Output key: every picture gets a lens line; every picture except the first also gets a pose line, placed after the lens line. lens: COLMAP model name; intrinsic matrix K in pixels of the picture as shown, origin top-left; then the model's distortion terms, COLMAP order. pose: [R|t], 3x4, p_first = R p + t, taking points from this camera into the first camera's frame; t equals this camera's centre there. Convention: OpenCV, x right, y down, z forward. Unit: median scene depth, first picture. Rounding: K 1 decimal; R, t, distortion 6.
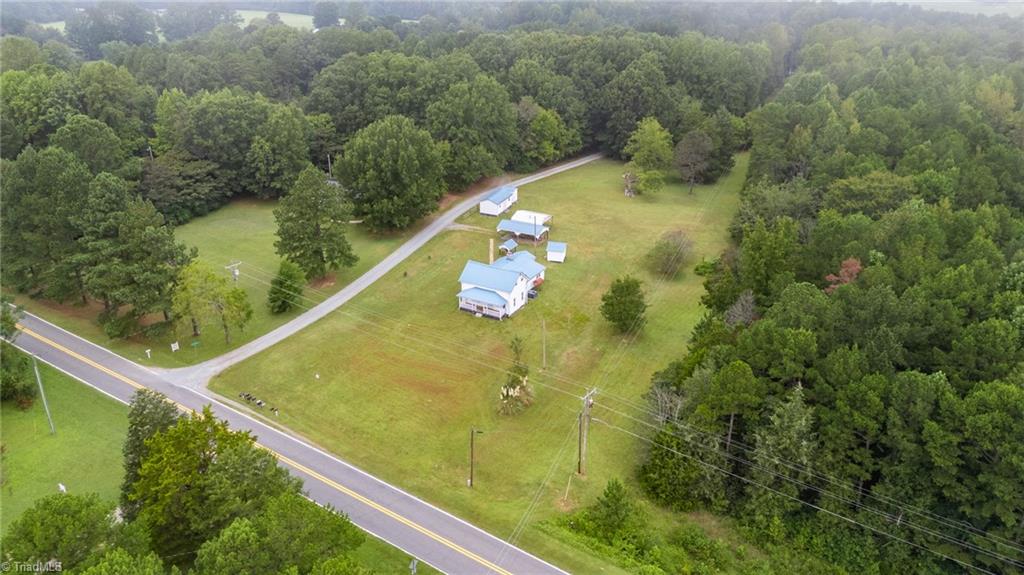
lens RADIAL K [[754.5, 0, 505.7], [0, 754.5, 284.6], [0, 0, 1]] dist [0.075887, -0.072304]
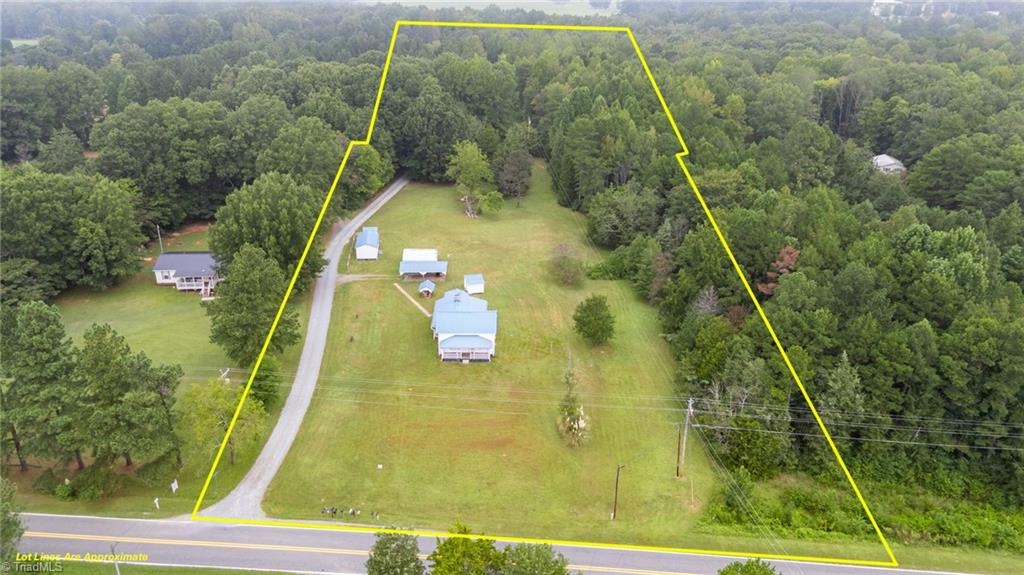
lens RADIAL K [[754.5, 0, 505.7], [0, 754.5, 284.6], [0, 0, 1]] dist [0.075887, -0.072304]
pose [[0.871974, -0.198278, 0.447603, -0.342707], [0.197873, 0.979041, 0.048216, -0.080238], [-0.447782, 0.046525, 0.892932, 0.055176]]
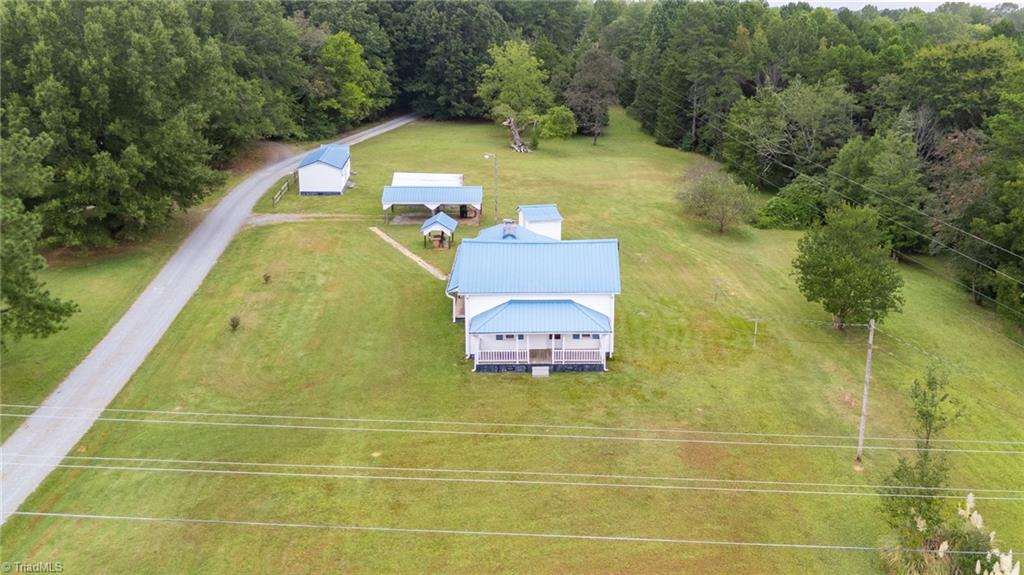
lens RADIAL K [[786.6, 0, 607.1], [0, 786.6, 210.0], [0, 0, 1]] dist [0.039646, -0.006742]
pose [[0.821599, -0.120492, 0.557186, -0.174731], [0.205946, 0.974132, -0.093021, 0.004733], [-0.531565, 0.191177, 0.825161, 0.527259]]
